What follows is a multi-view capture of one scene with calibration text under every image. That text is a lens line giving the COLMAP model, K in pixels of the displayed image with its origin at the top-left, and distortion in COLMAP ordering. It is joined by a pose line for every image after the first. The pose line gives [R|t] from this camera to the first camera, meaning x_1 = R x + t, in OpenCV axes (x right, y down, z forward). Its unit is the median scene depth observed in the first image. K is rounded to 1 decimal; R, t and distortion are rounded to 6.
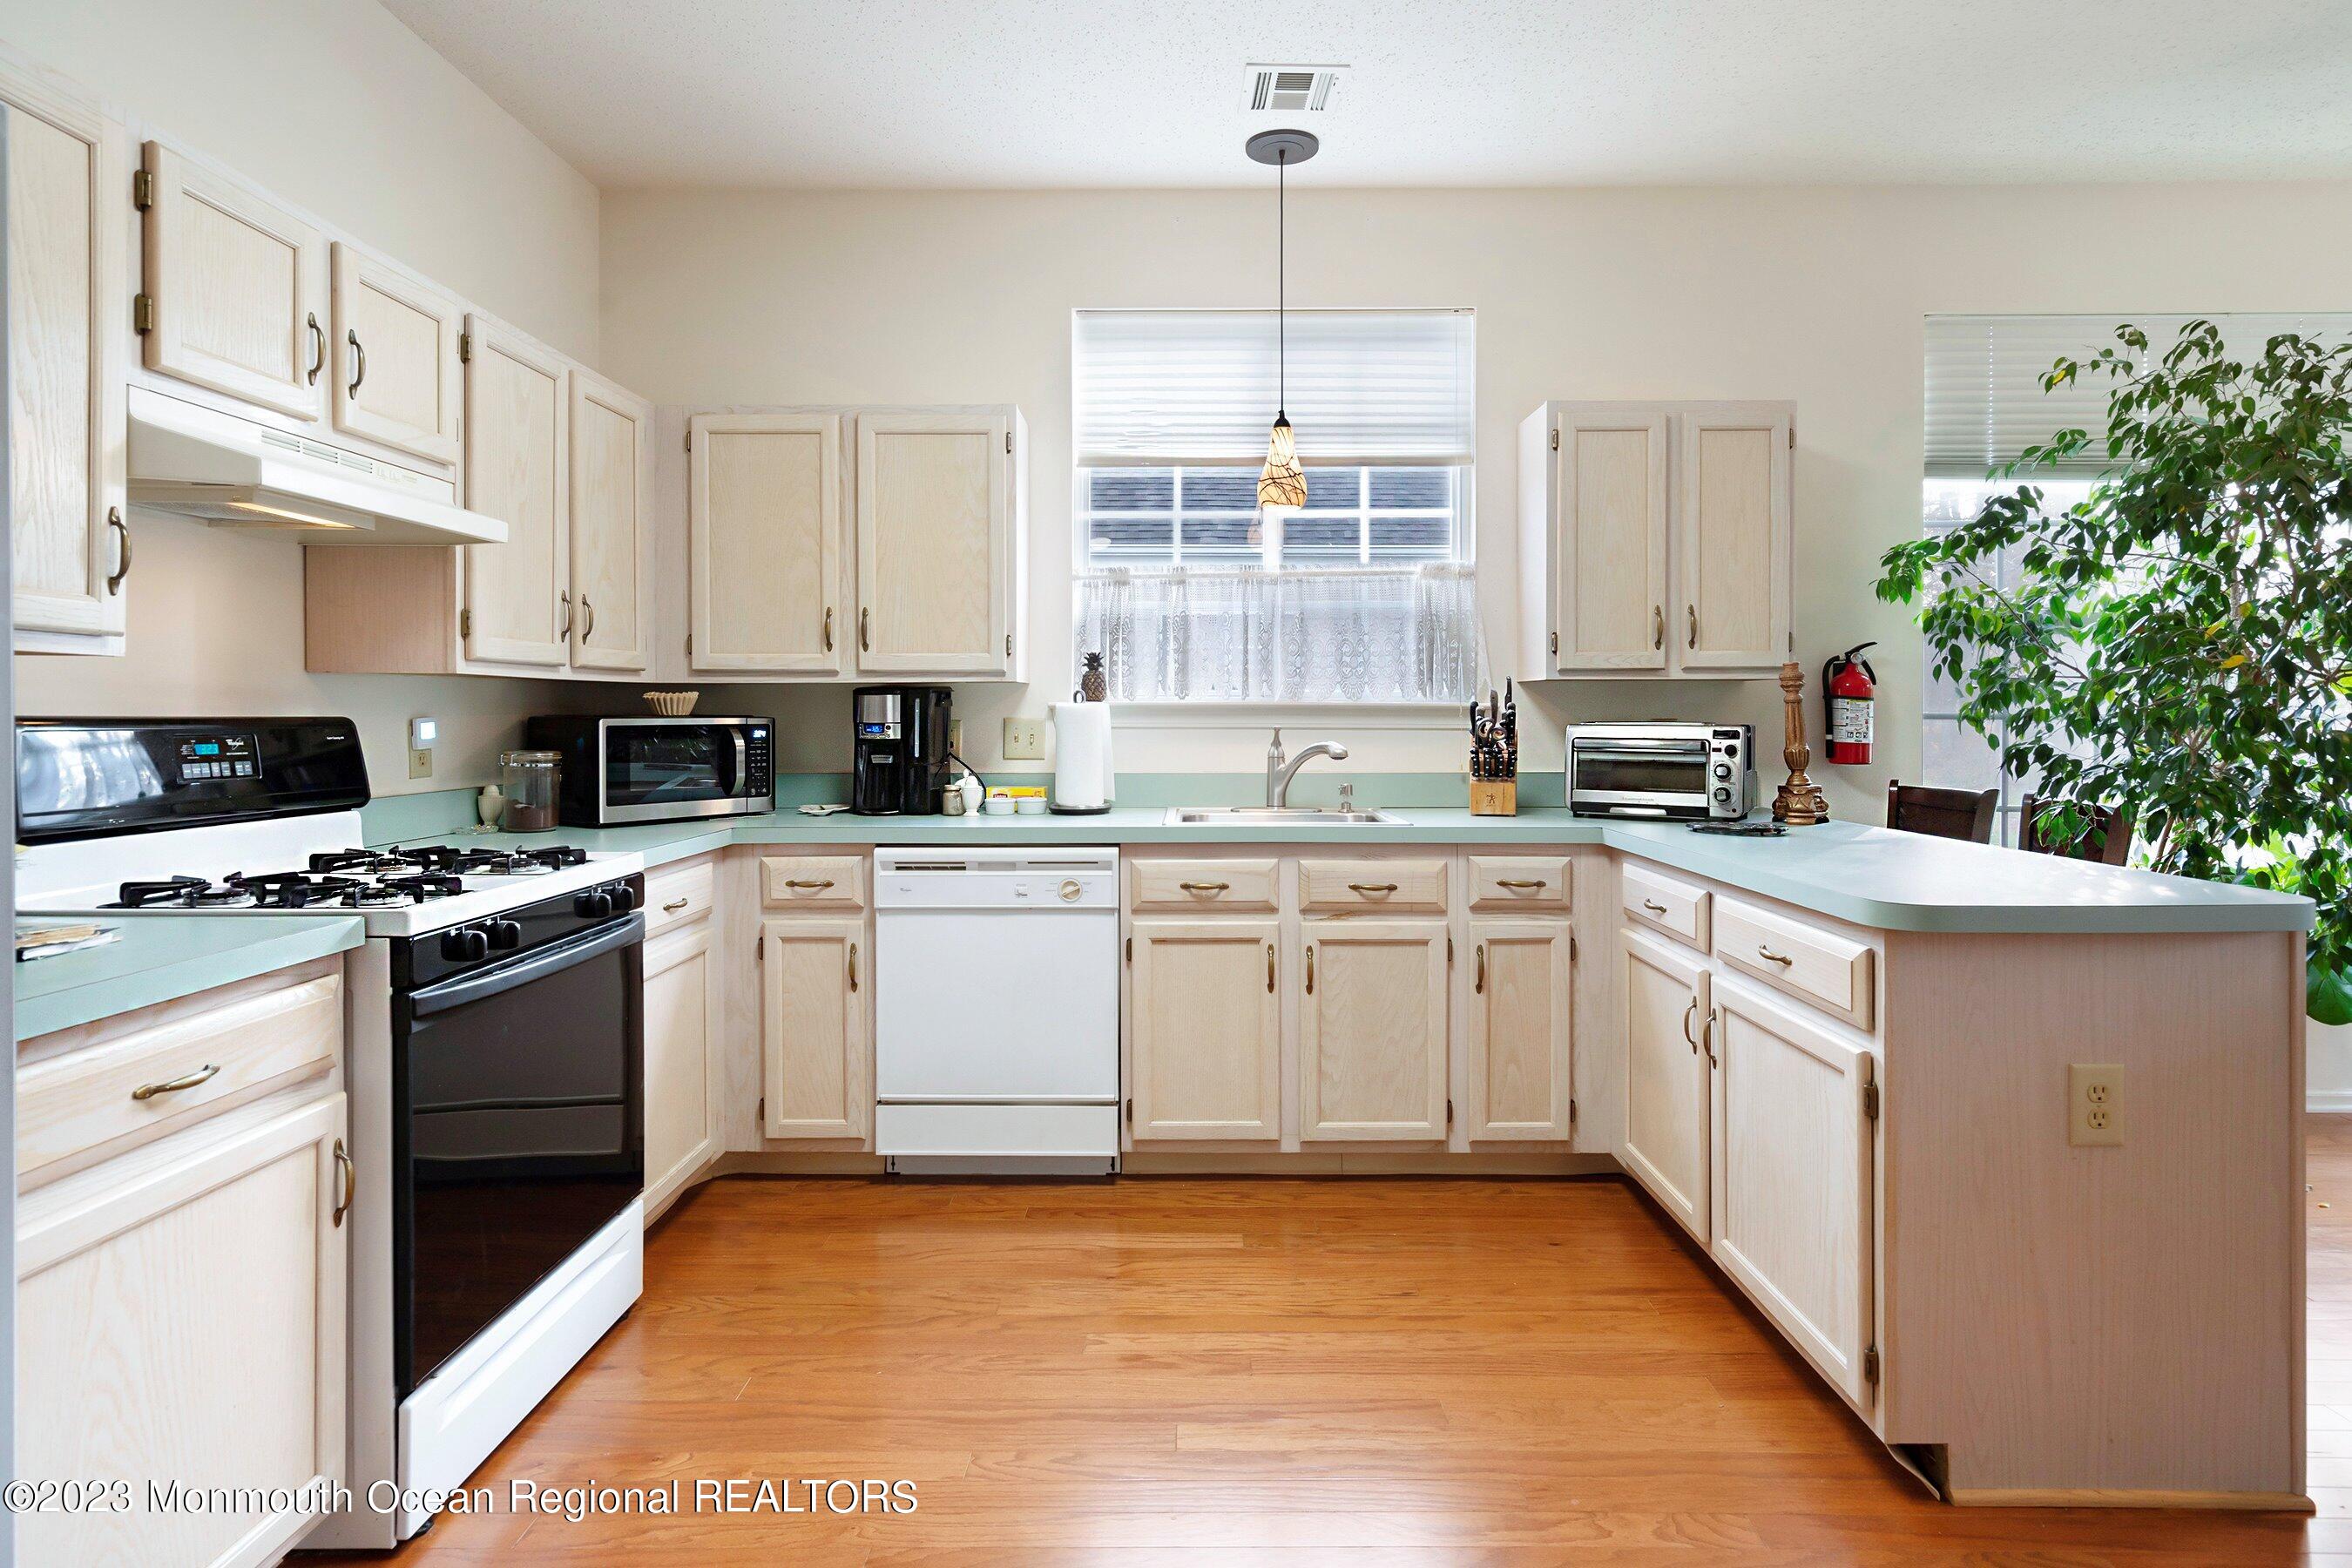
lens RADIAL K [[1248.2, 0, 1189.1], [0, 1248.2, 724.7], [0, 0, 1]] dist [0.000741, 0.002216]
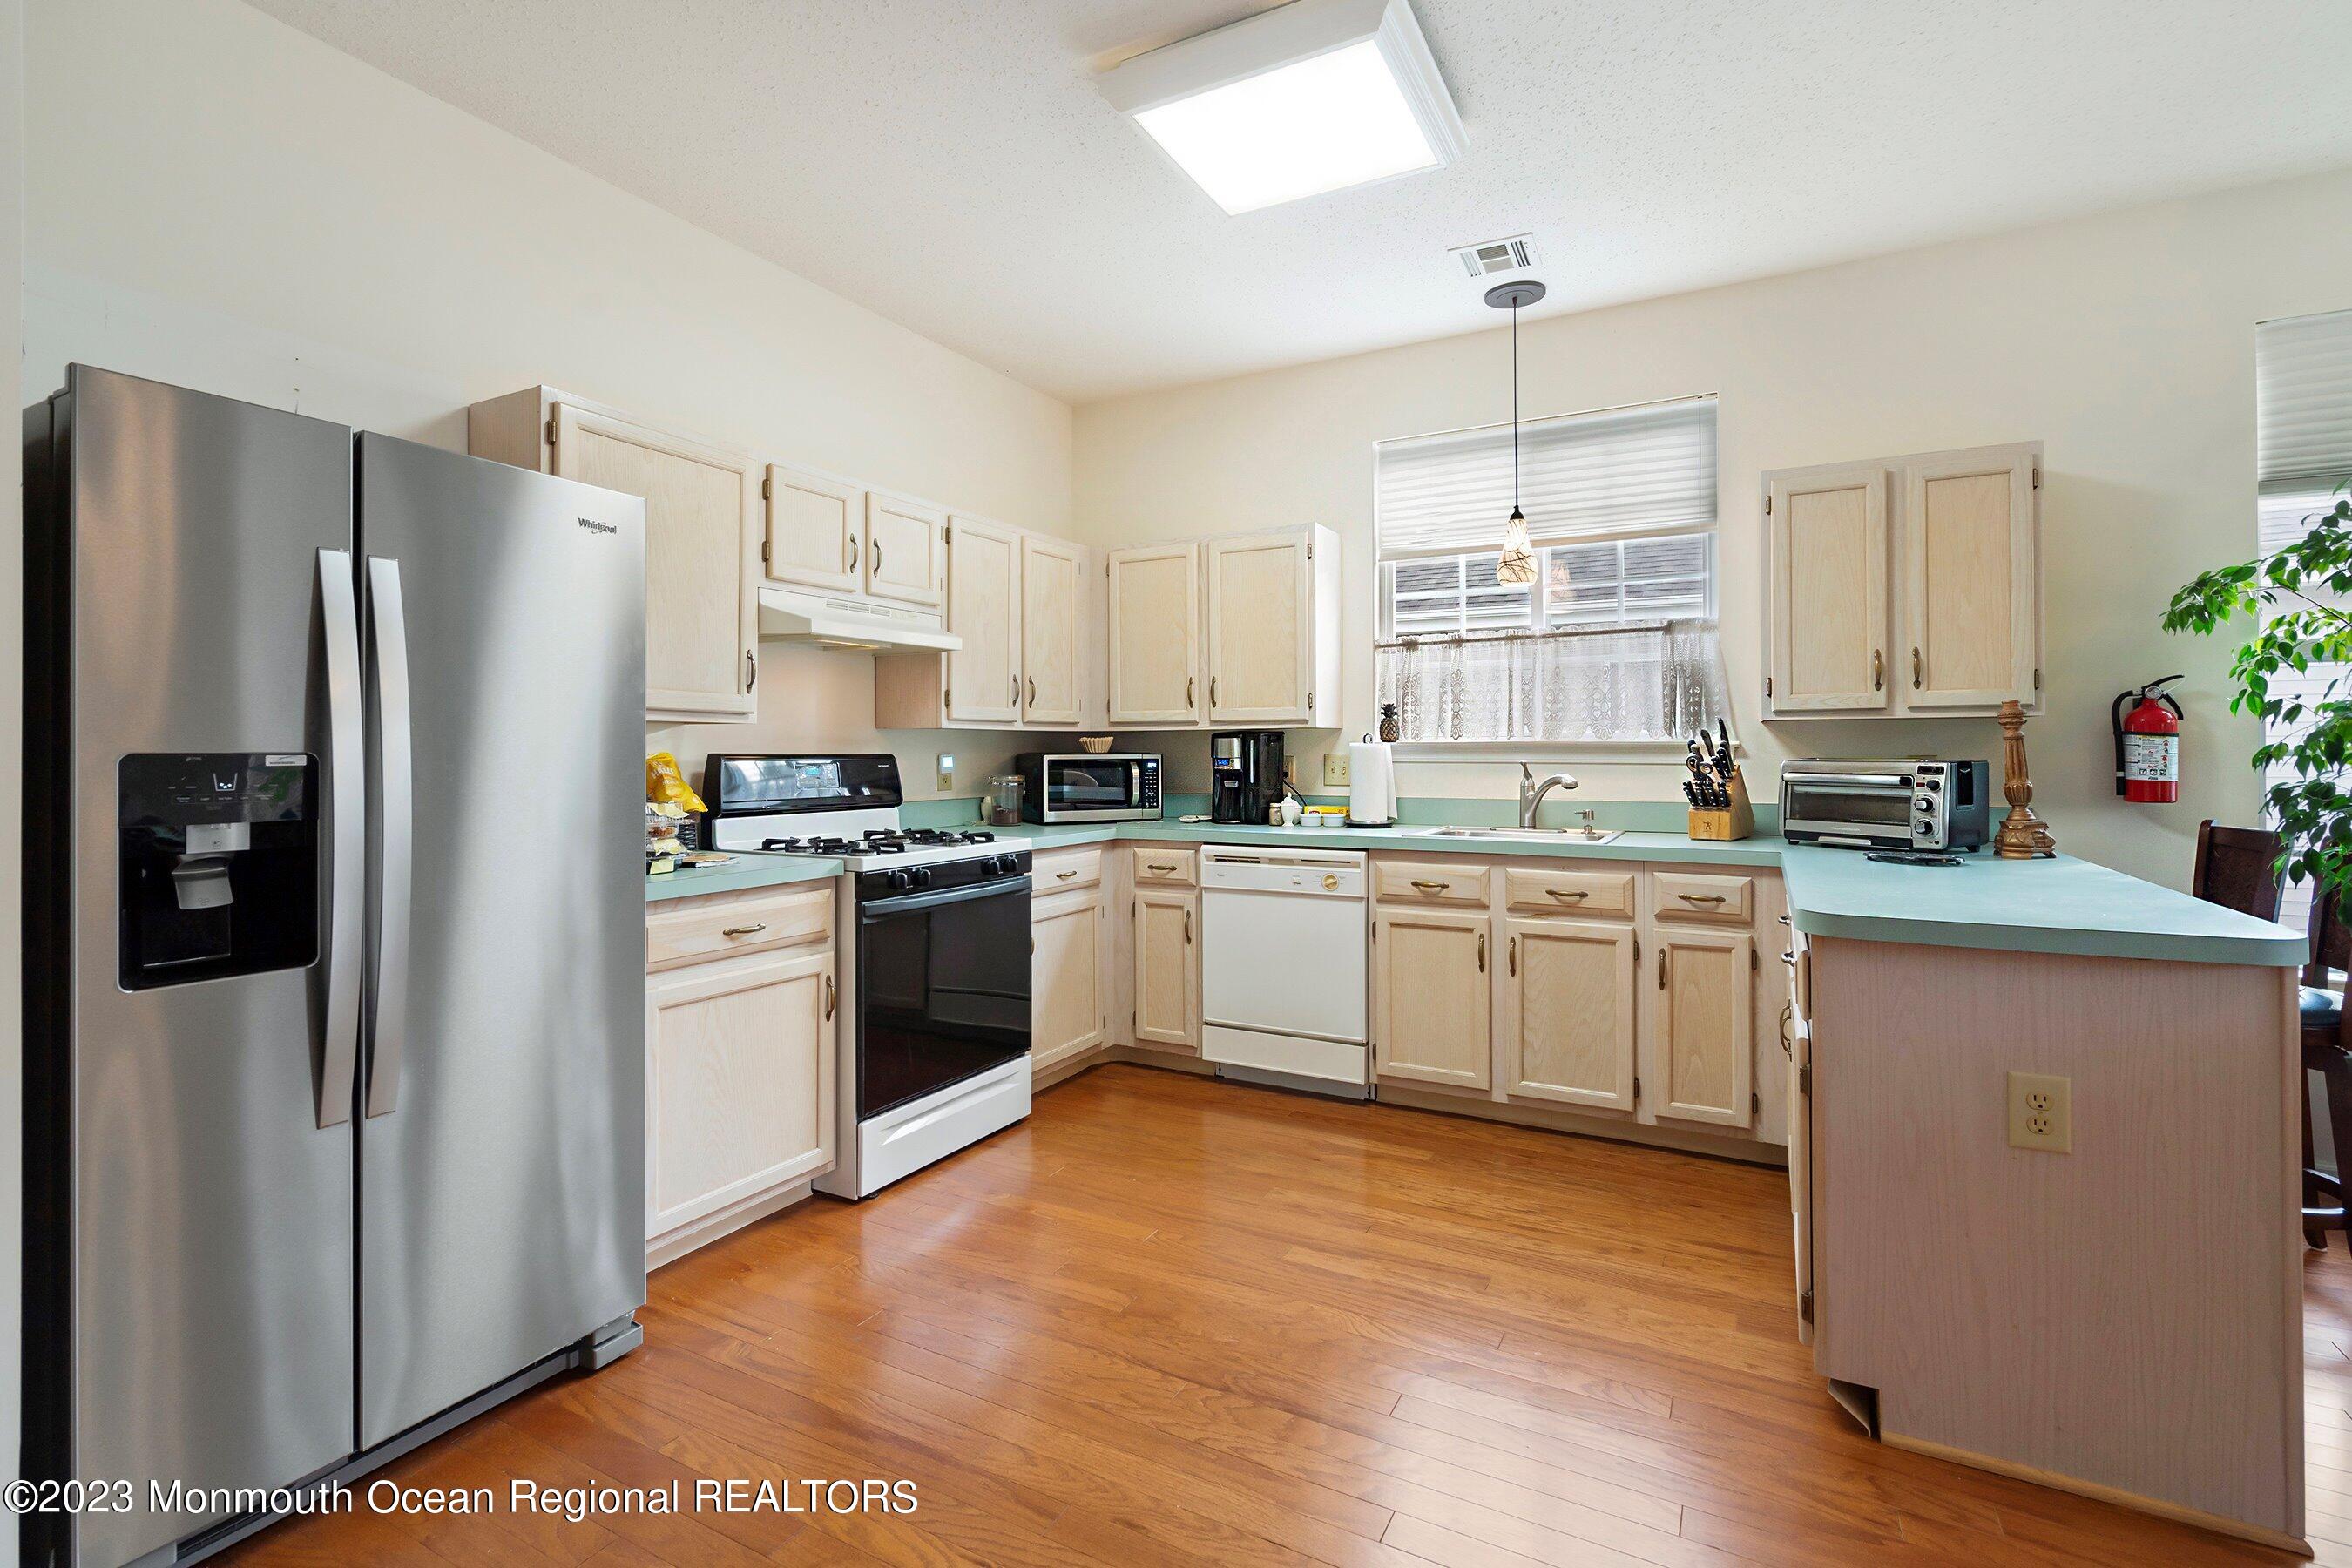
lens RADIAL K [[1078.9, 0, 1167.0], [0, 1078.9, 748.3], [0, 0, 1]] dist [-0.000905, 0.000002]
pose [[0.878406, -0.002593, -0.477909, 0.304893], [-0.002547, 0.999946, -0.010108, 0.000211], [0.477909, 0.010097, 0.878351, -0.110584]]
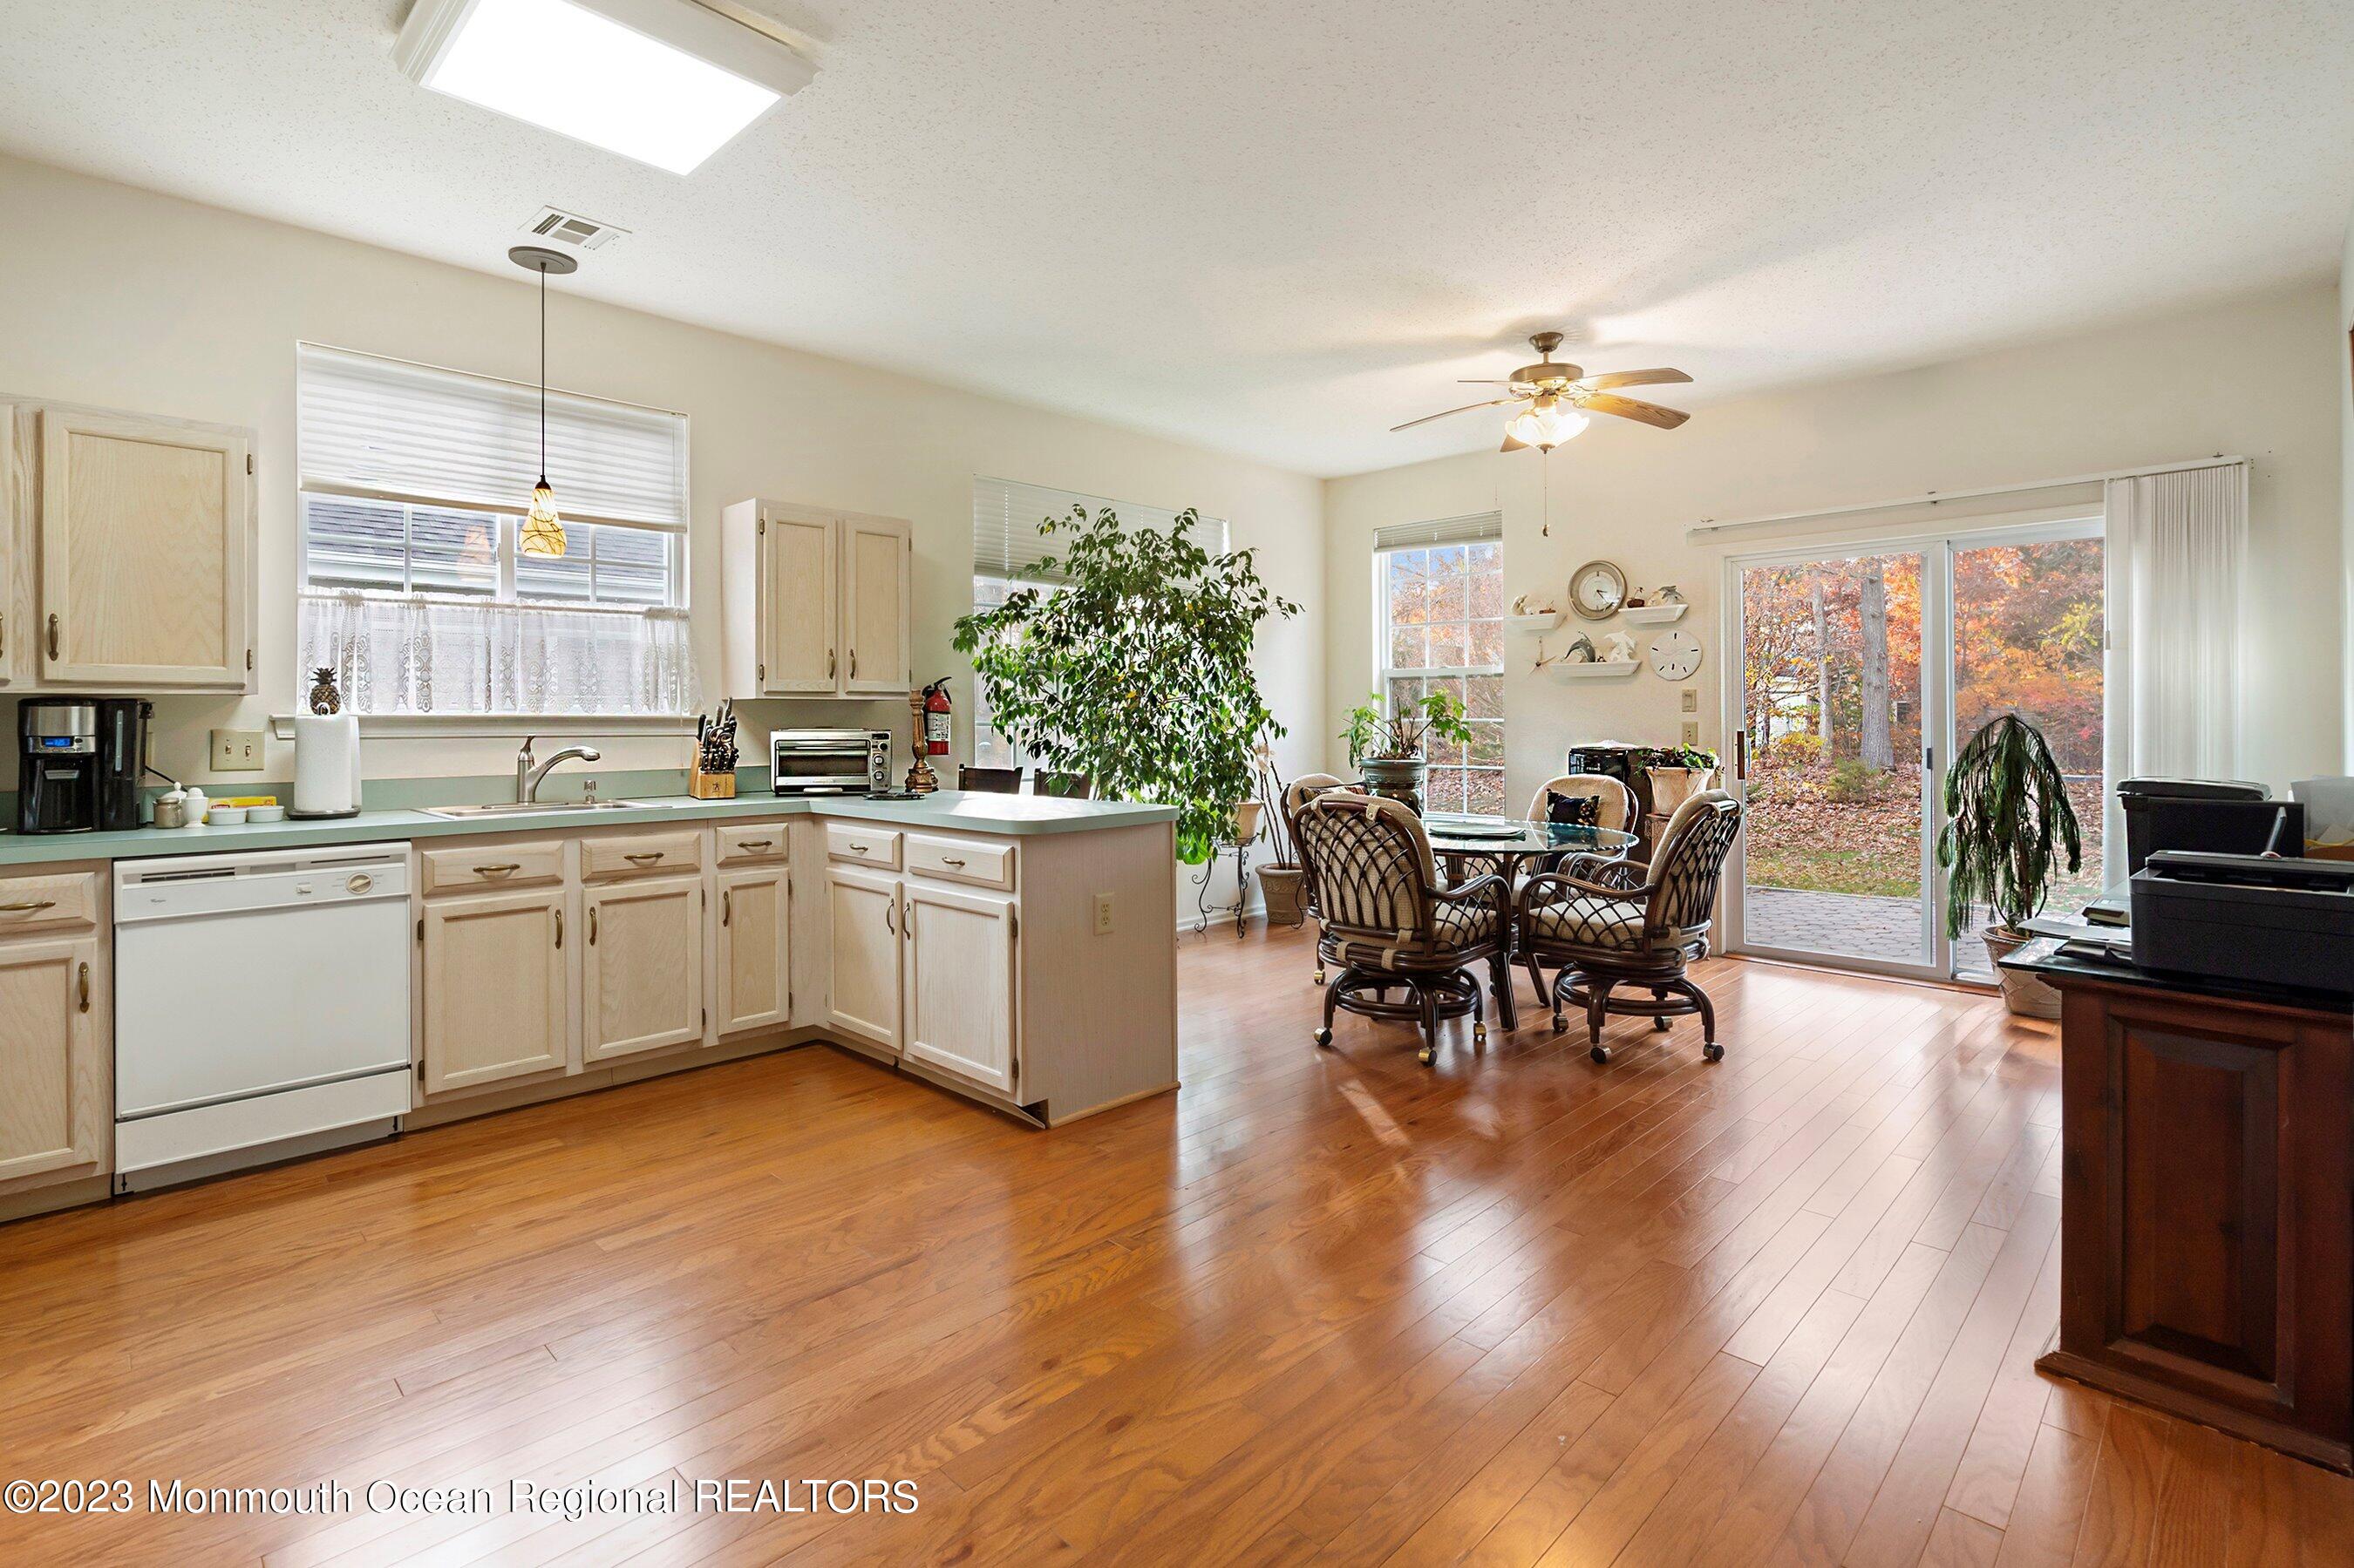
lens RADIAL K [[1104.7, 0, 1180.4], [0, 1104.7, 719.9], [0, 0, 1]] dist [-0.001549, 0.000514]
pose [[0.699698, -0.001774, 0.714437, -0.283290], [0.010083, 0.999922, -0.007392, 0.001391], [-0.714368, 0.012376, 0.699661, -0.211337]]
